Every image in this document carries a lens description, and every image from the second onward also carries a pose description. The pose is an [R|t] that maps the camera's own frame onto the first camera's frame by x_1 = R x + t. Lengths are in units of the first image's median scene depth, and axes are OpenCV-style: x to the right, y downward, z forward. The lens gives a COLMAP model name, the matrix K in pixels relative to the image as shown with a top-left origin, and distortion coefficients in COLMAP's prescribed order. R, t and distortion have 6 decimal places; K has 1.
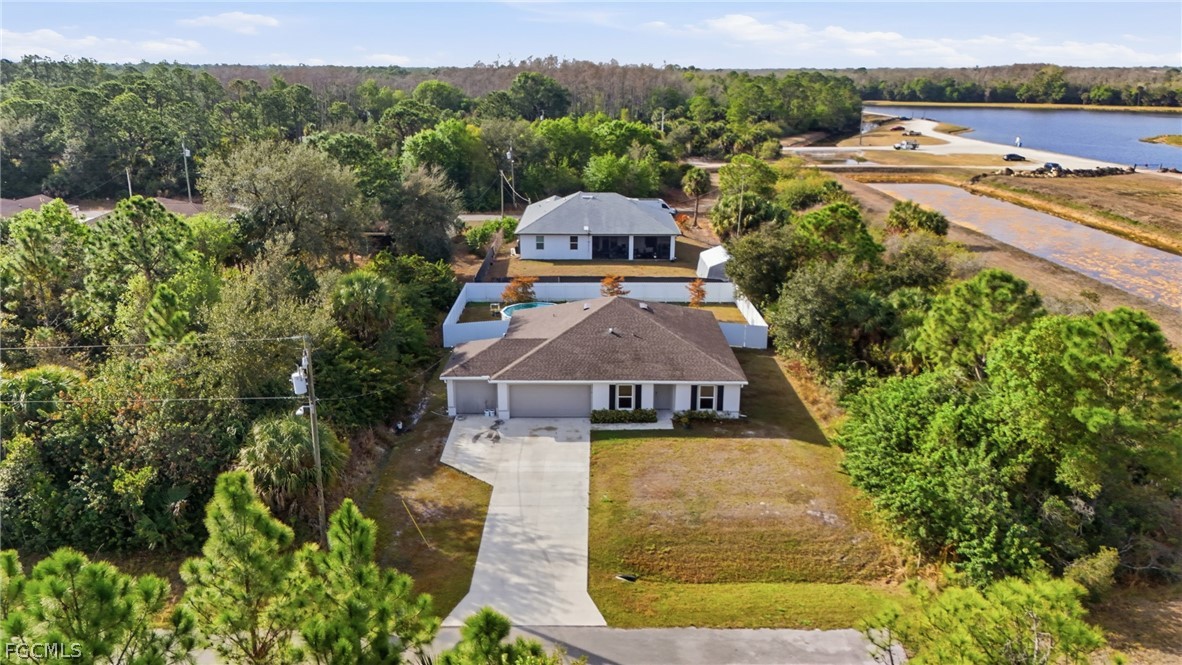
lens RADIAL K [[864.3, 0, 590.0], [0, 864.3, 333.0], [0, 0, 1]] dist [0.050114, -0.044857]
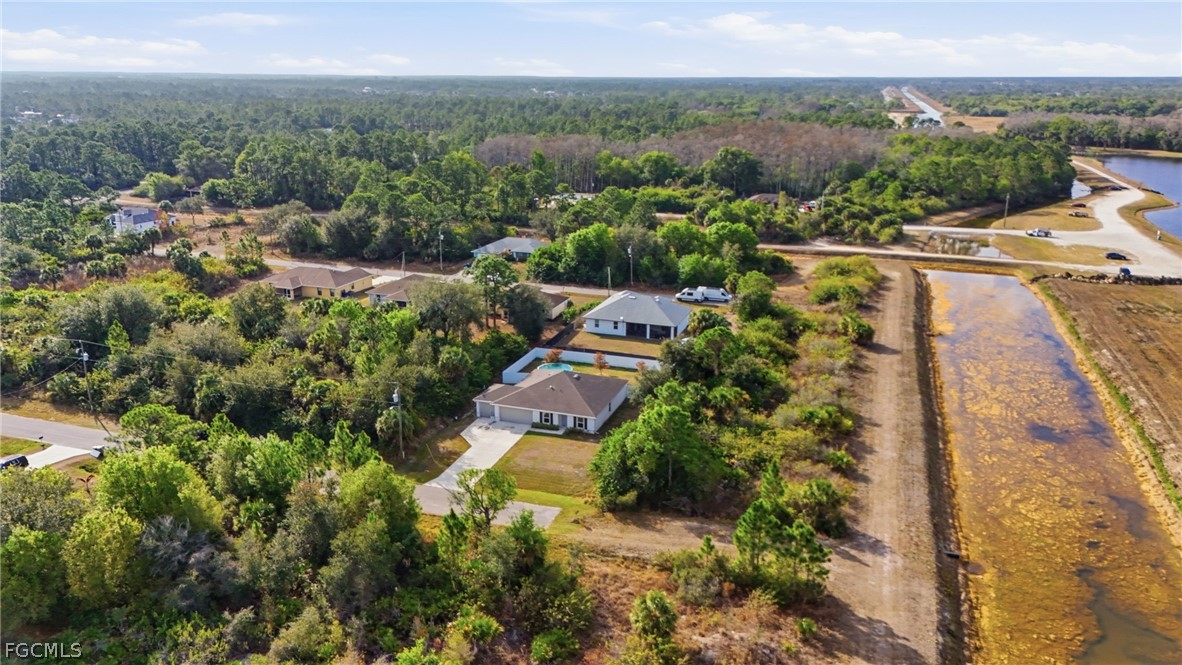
lens RADIAL K [[864.3, 0, 595.2], [0, 864.3, 326.9], [0, 0, 1]] dist [0.050114, -0.044857]
pose [[0.943447, 0.094374, -0.317806, 0.514287], [-0.098510, 0.995131, 0.003070, -0.109380], [0.316548, 0.028410, 0.948151, -0.665995]]
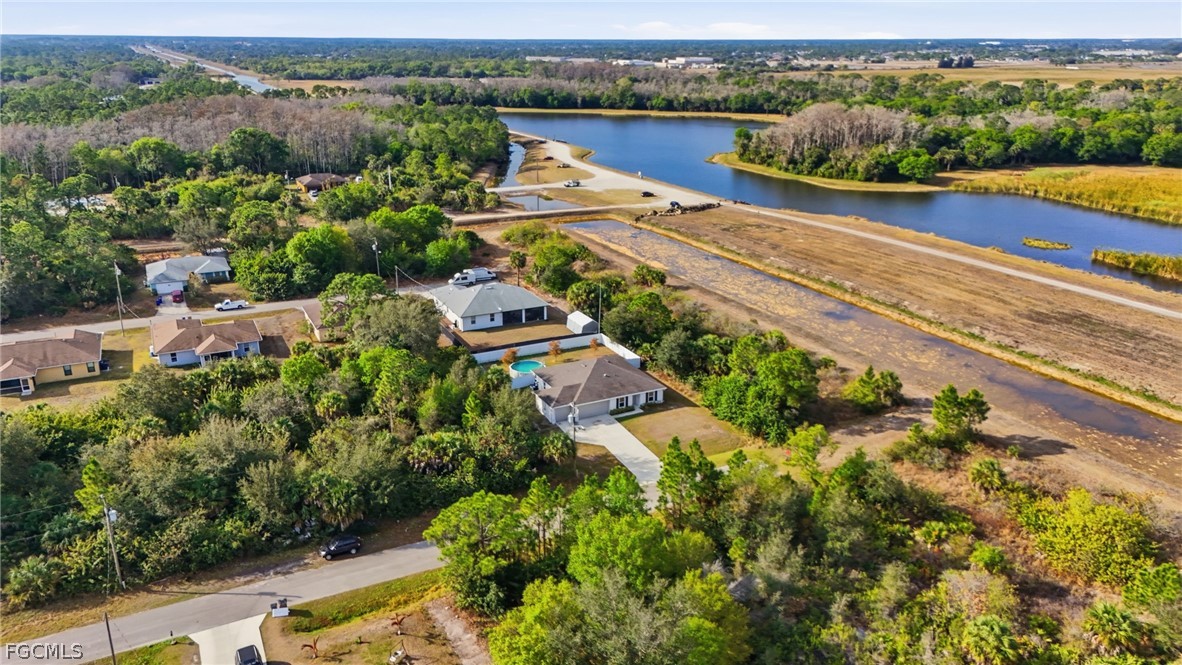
lens RADIAL K [[864.3, 0, 600.2], [0, 864.3, 337.7], [0, 0, 1]] dist [0.050114, -0.044857]
pose [[0.887989, -0.144590, 0.436541, -0.621422], [0.126952, 0.989472, 0.069492, -0.167010], [-0.441993, -0.006289, 0.896996, -0.676771]]
